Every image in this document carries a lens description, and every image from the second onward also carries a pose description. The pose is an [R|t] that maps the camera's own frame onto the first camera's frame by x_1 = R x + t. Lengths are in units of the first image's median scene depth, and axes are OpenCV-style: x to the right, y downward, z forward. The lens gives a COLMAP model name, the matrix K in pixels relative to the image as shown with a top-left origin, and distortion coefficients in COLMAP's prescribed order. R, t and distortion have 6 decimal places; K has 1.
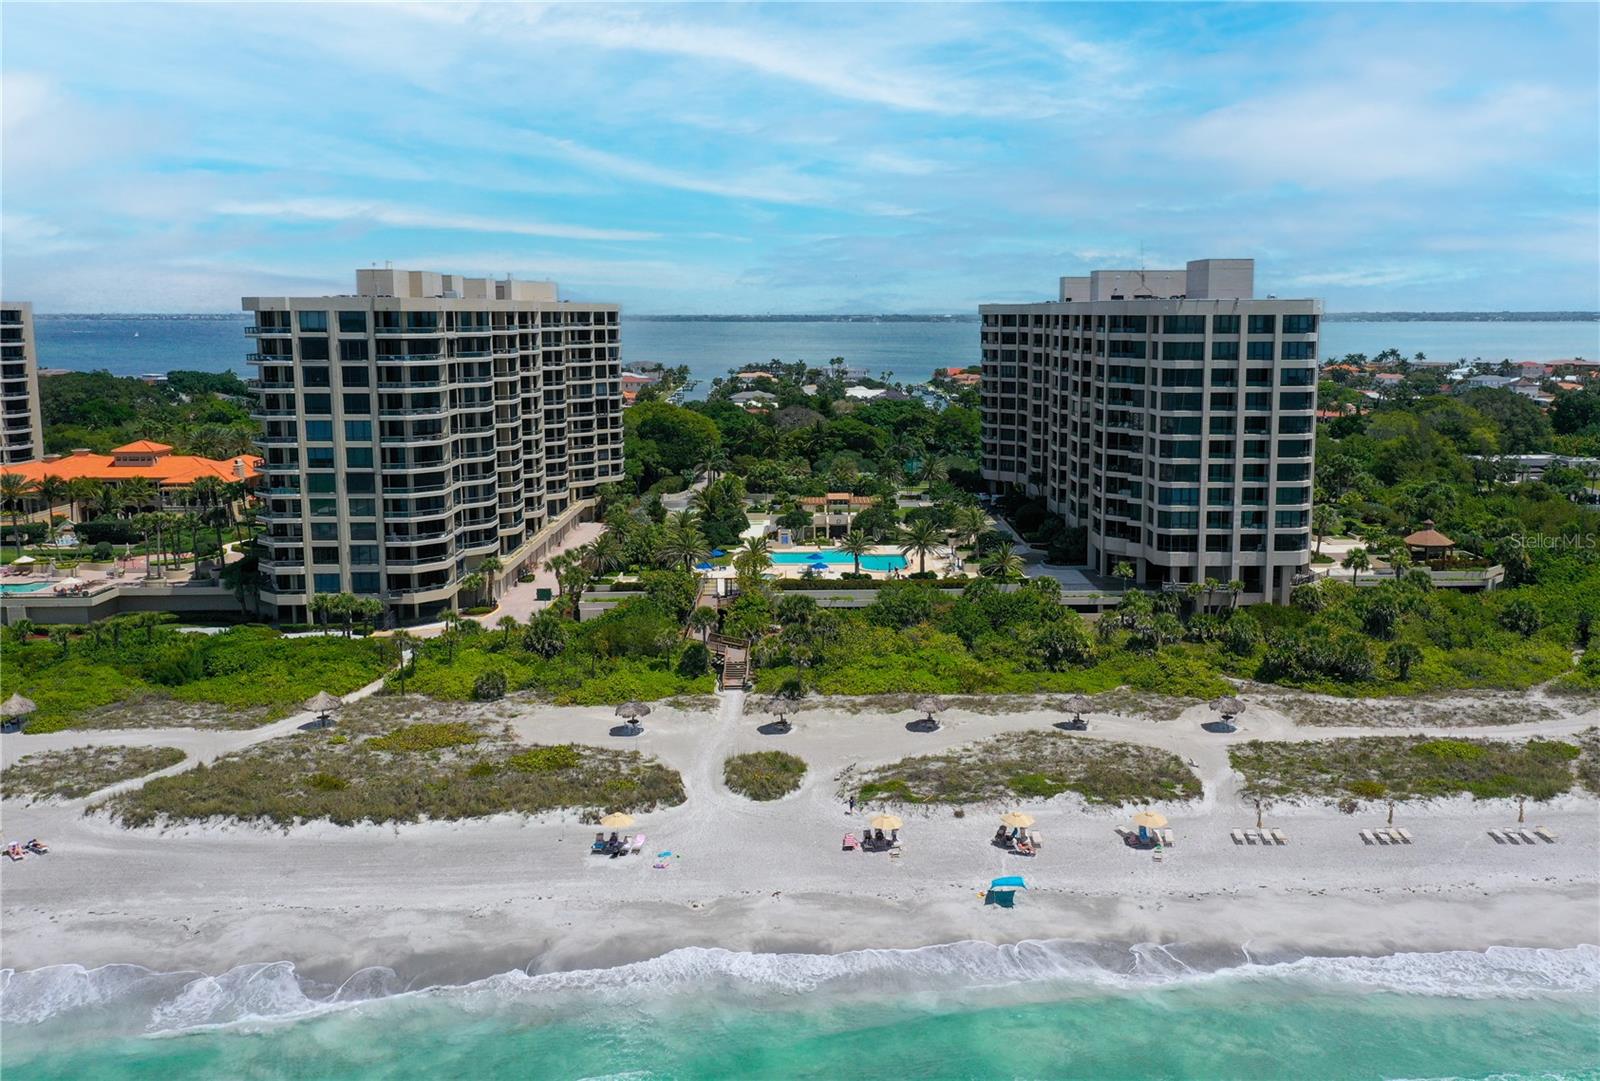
lens RADIAL K [[1337.6, 0, 867.1], [0, 1337.6, 497.1], [0, 0, 1]] dist [0.000772, -0.002980]
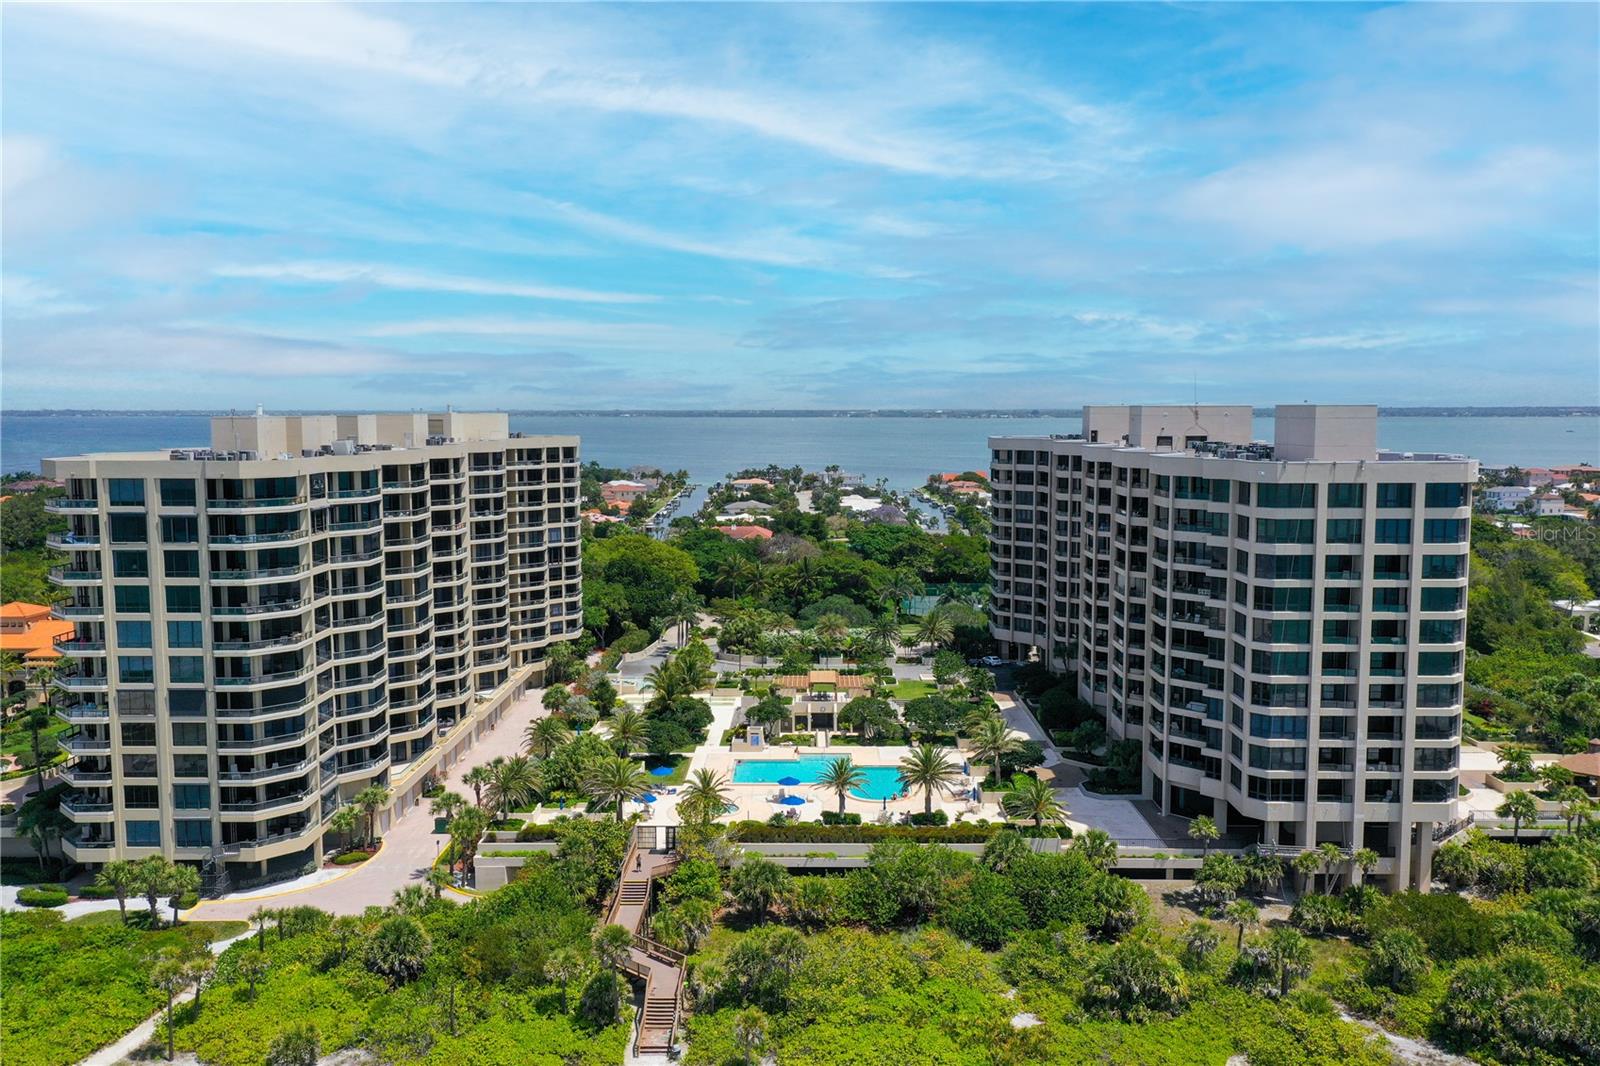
lens RADIAL K [[1255.1, 0, 800.0], [0, 1255.1, 533.0], [0, 0, 1]] dist [0.003848, 0.004740]
pose [[0.998716, 0.003151, -0.050554, 0.004137], [-0.005166, 0.999195, -0.039779, -0.072680], [0.050388, 0.039989, 0.997929, 0.272920]]
